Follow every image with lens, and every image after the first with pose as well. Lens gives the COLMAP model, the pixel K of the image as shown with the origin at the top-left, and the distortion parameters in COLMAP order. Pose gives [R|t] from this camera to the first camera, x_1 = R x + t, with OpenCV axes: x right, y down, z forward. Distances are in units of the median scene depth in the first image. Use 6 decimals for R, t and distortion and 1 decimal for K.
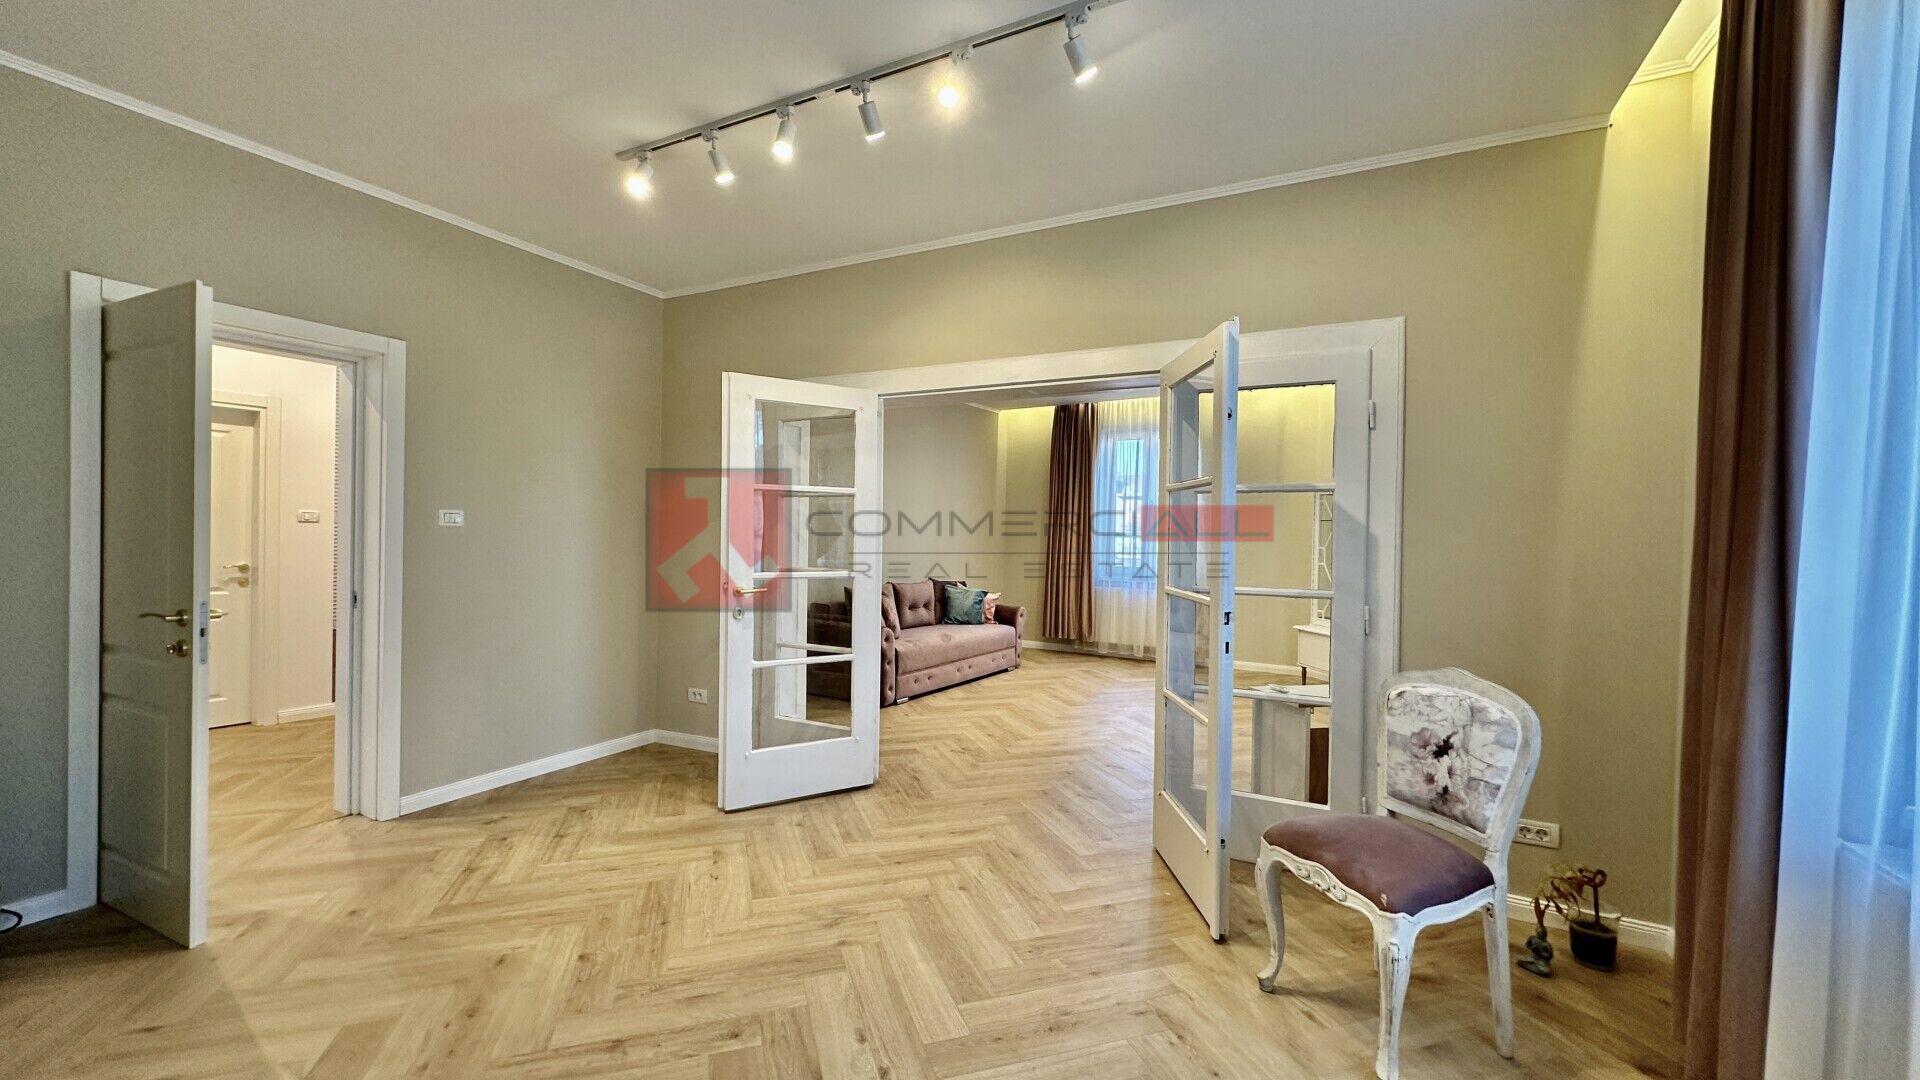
lens RADIAL K [[764.7, 0, 968.6], [0, 764.7, 536.6], [0, 0, 1]] dist [0.000996, 0.000264]
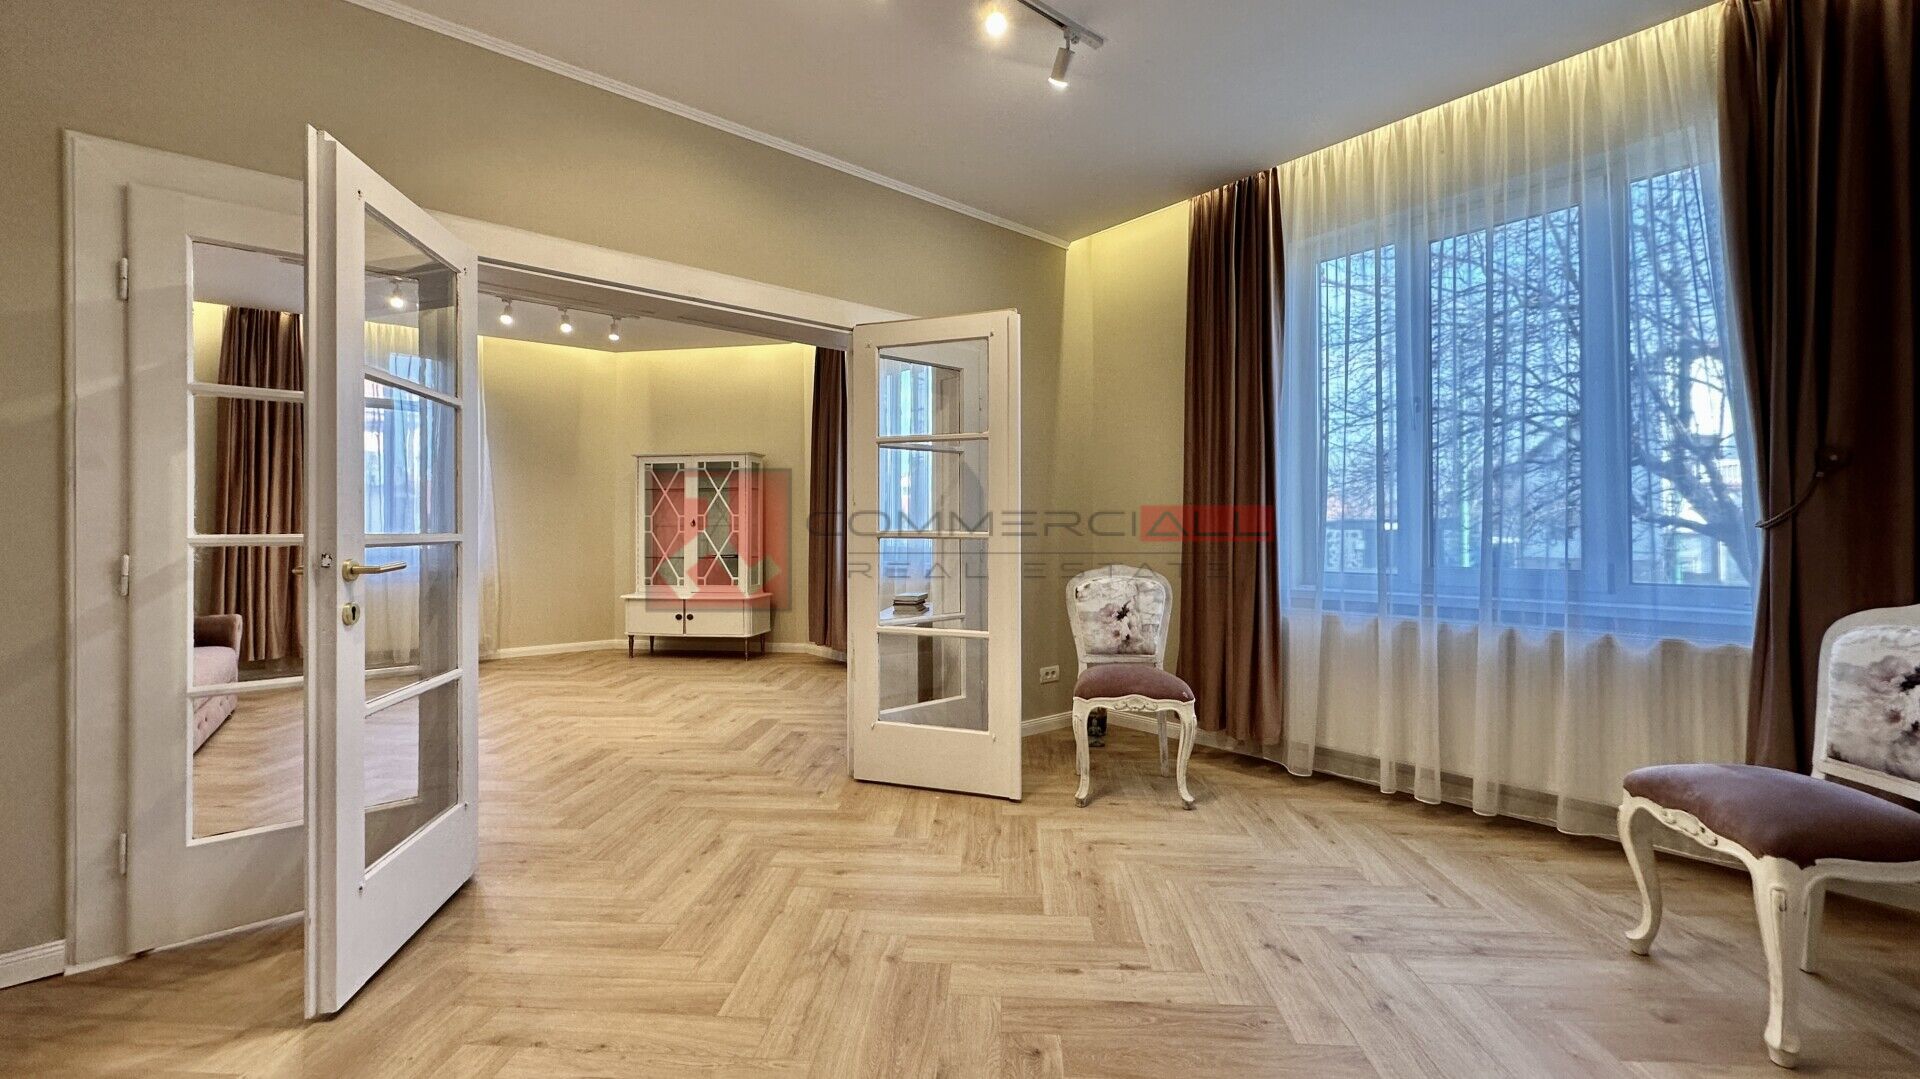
lens RADIAL K [[764.7, 0, 964.0], [0, 764.7, 519.7], [0, 0, 1]] dist [0.000996, 0.000264]
pose [[0.374369, -0.007723, 0.927247, -0.899723], [0.013812, 0.999901, 0.002752, 0.061844], [-0.927177, 0.011777, 0.374439, 0.624254]]
